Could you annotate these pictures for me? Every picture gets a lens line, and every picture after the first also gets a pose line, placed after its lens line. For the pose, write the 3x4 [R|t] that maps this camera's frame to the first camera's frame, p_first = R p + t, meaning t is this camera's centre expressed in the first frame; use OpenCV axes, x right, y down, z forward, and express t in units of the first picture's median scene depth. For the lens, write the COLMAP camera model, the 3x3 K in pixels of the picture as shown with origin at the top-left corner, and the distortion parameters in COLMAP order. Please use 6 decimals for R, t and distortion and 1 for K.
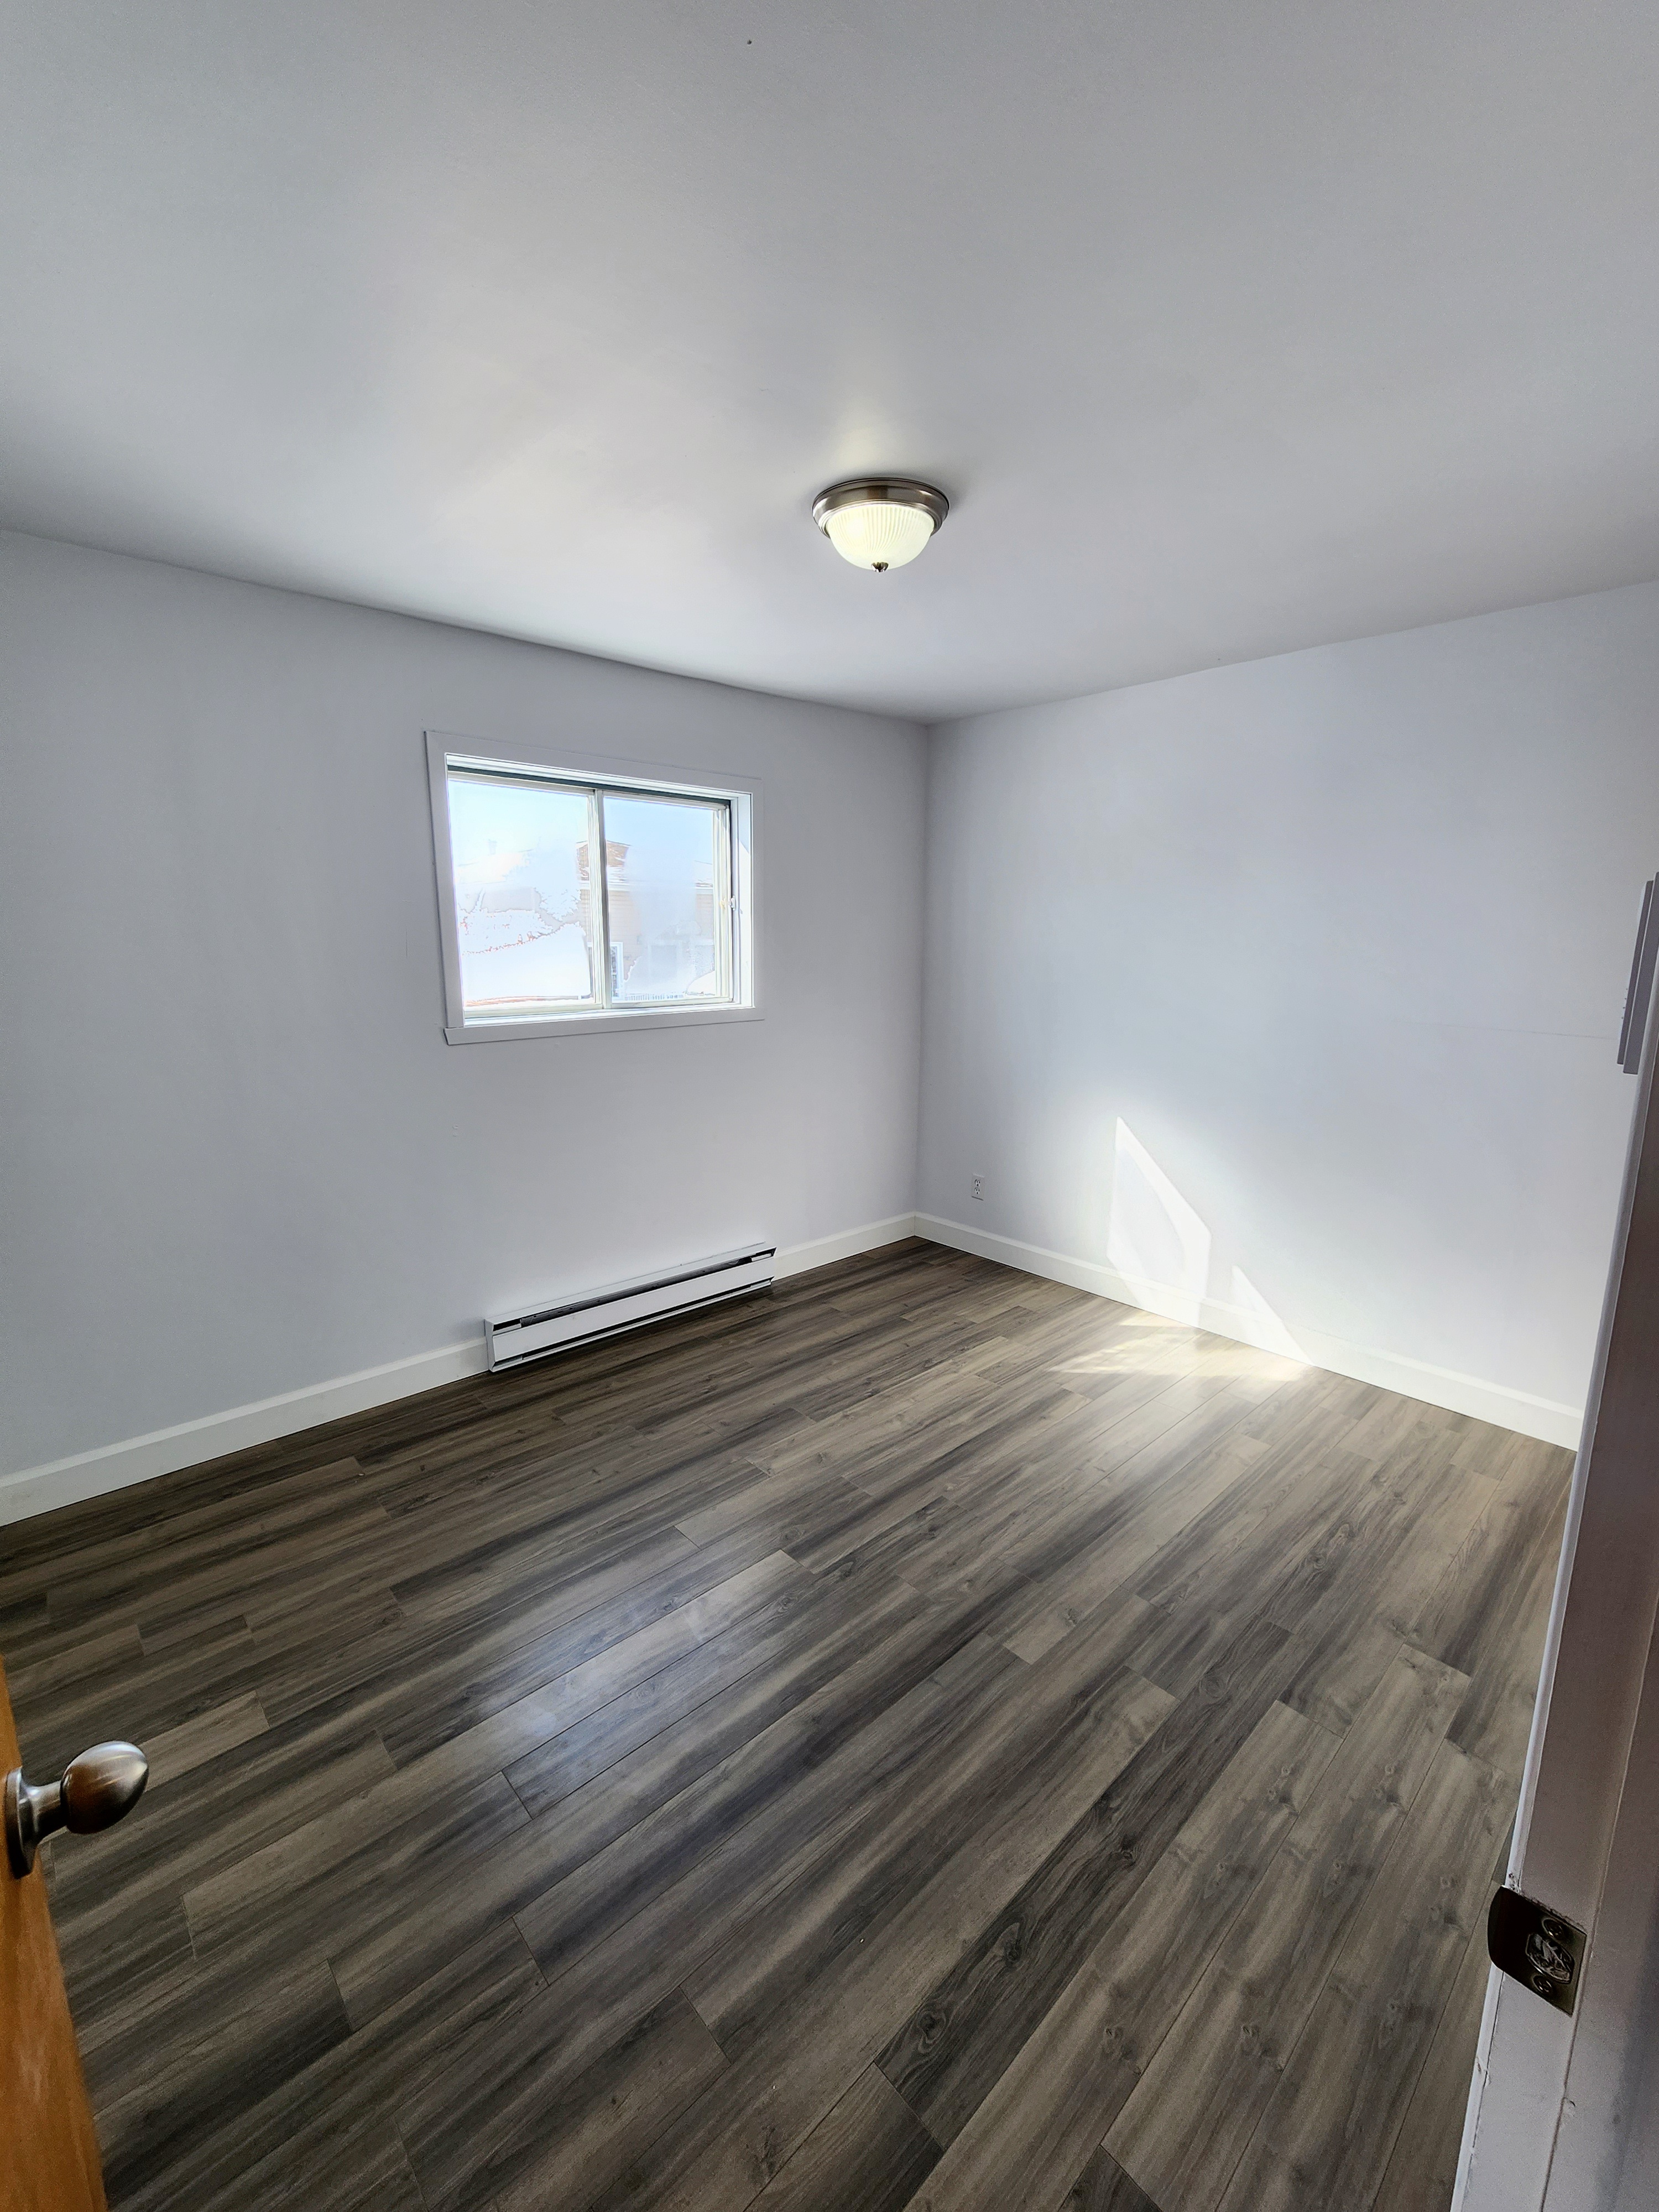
lens RADIAL K [[909.7, 0, 815.1], [0, 909.7, 1107.6], [0, 0, 1]] dist [-0.000646, -0.000134]
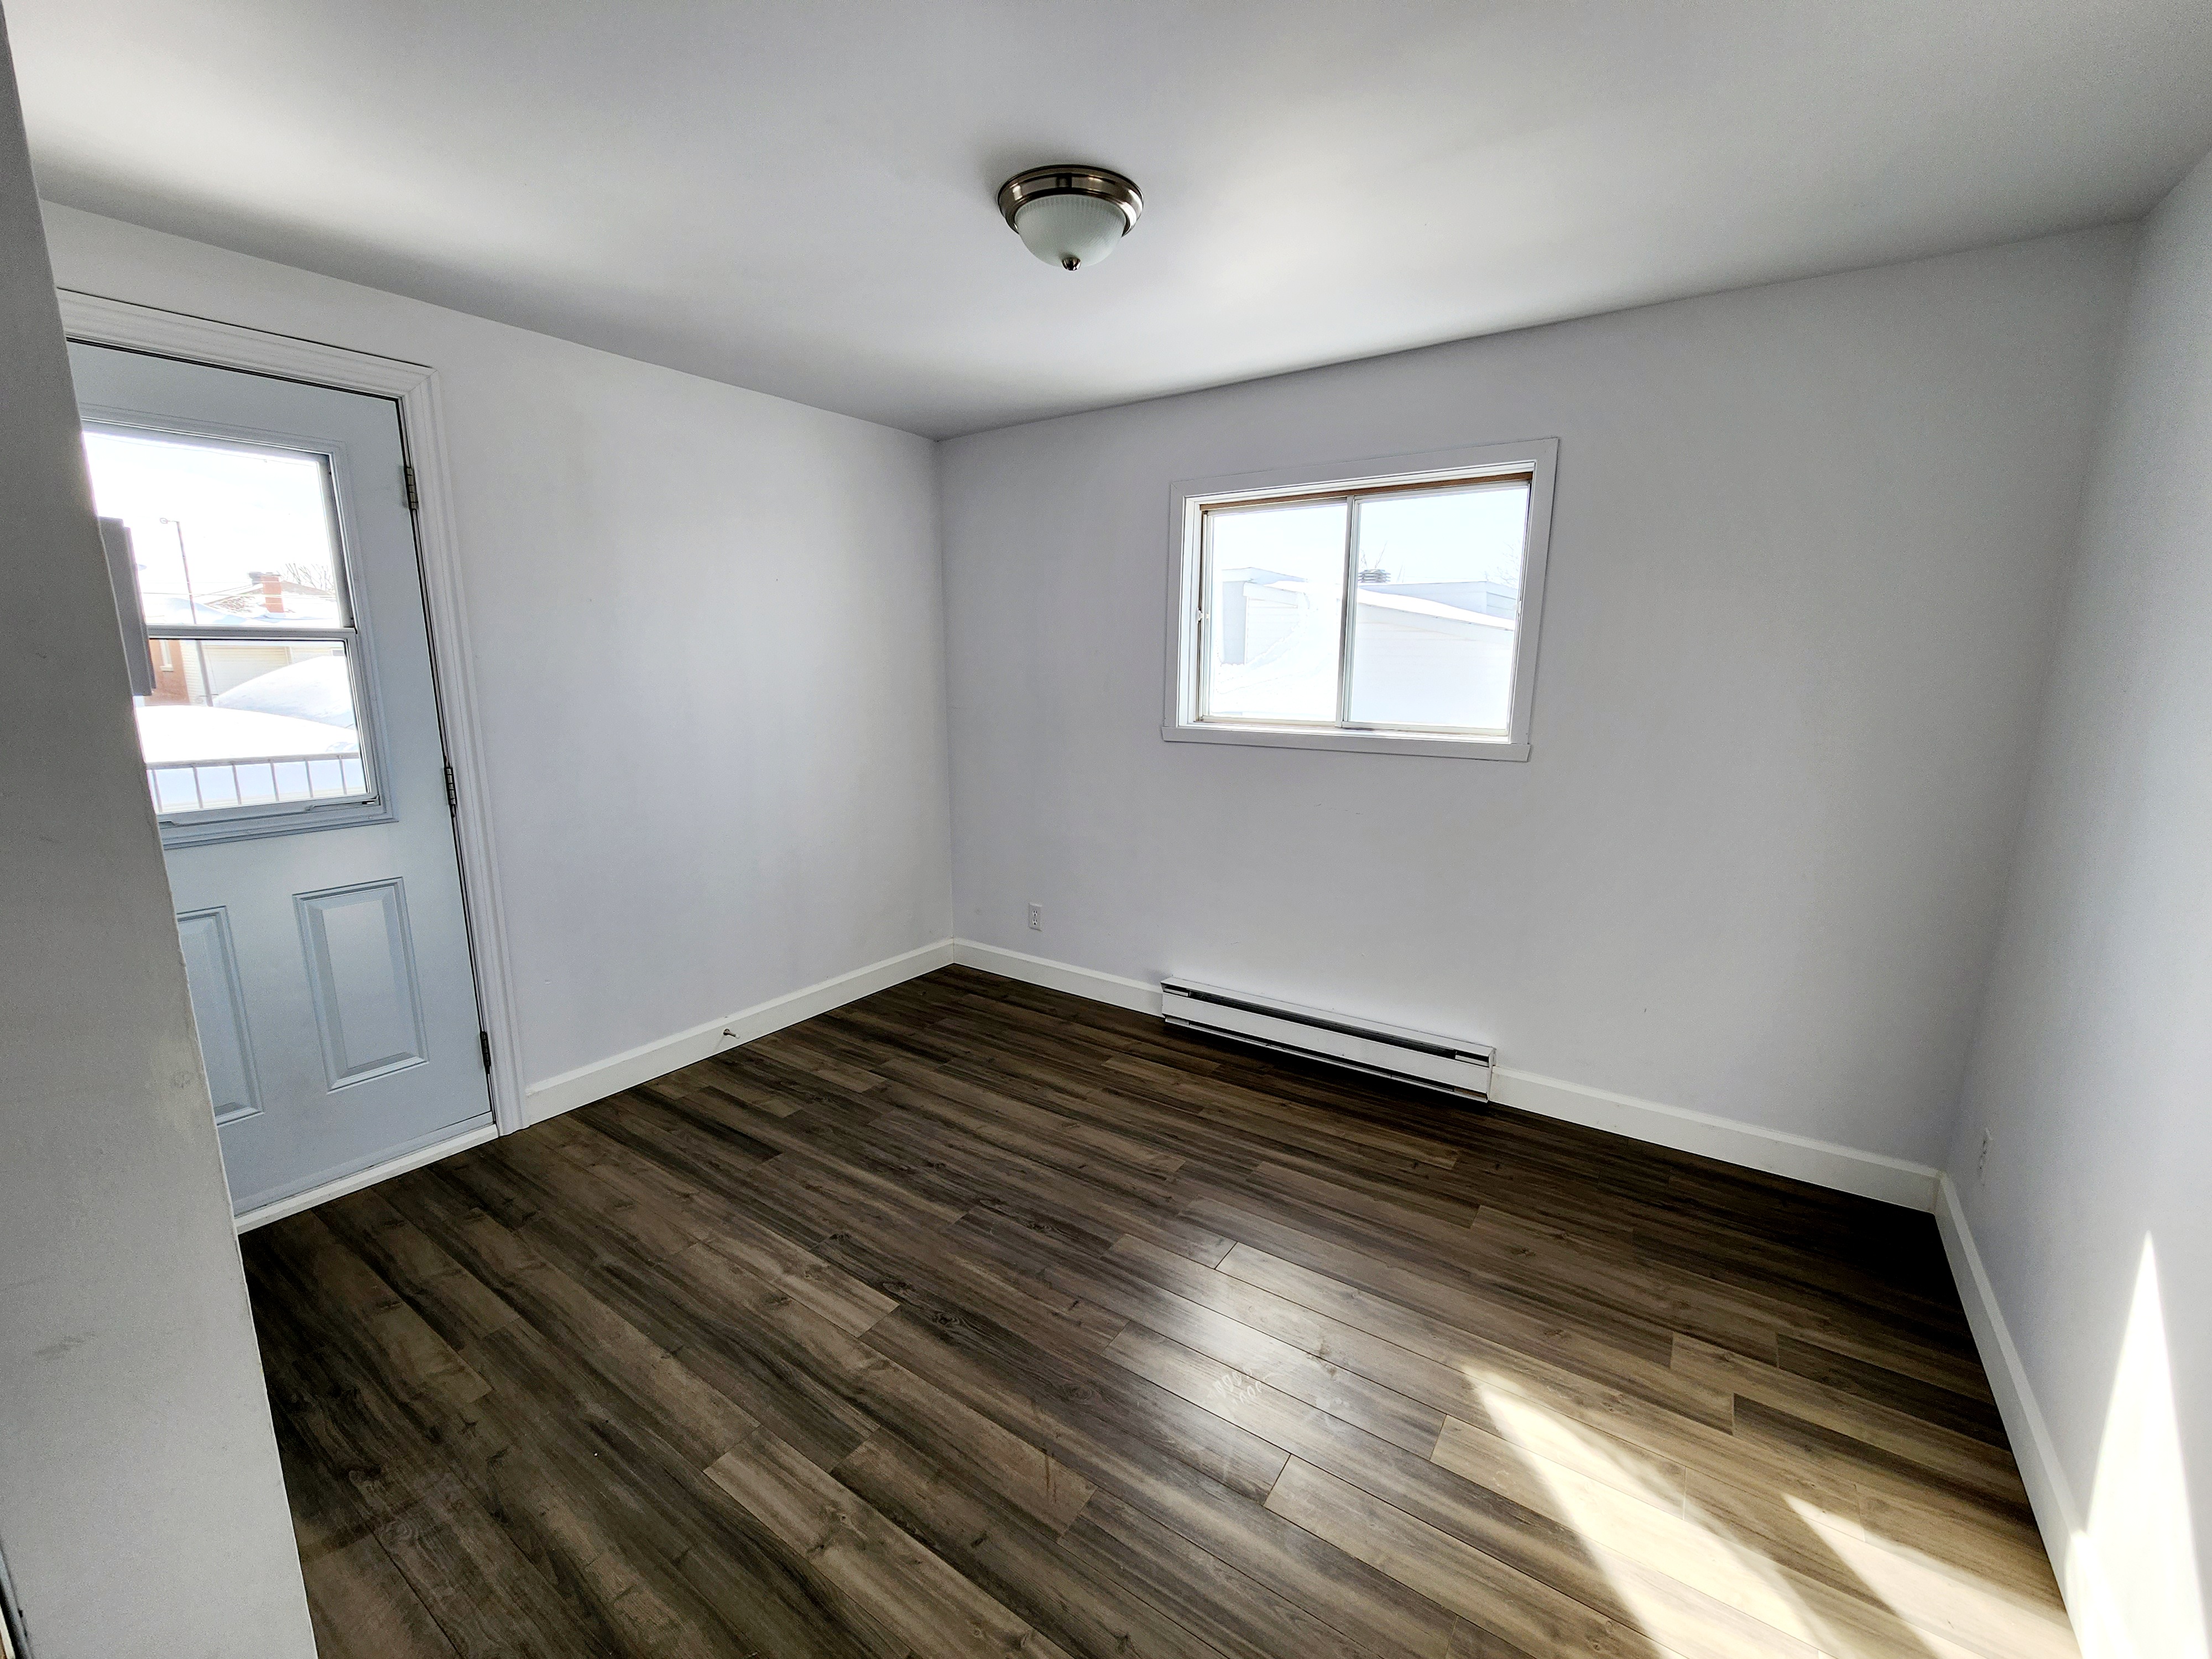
lens RADIAL K [[909.7, 0, 1090.1], [0, 909.7, 827.7], [0, 0, 1]] dist [-0.000646, -0.000134]
pose [[0.237420, 0.177721, -0.955012, 0.687988], [-0.176917, 0.974591, 0.137382, -0.096078], [0.955161, 0.136340, 0.262829, 0.547059]]
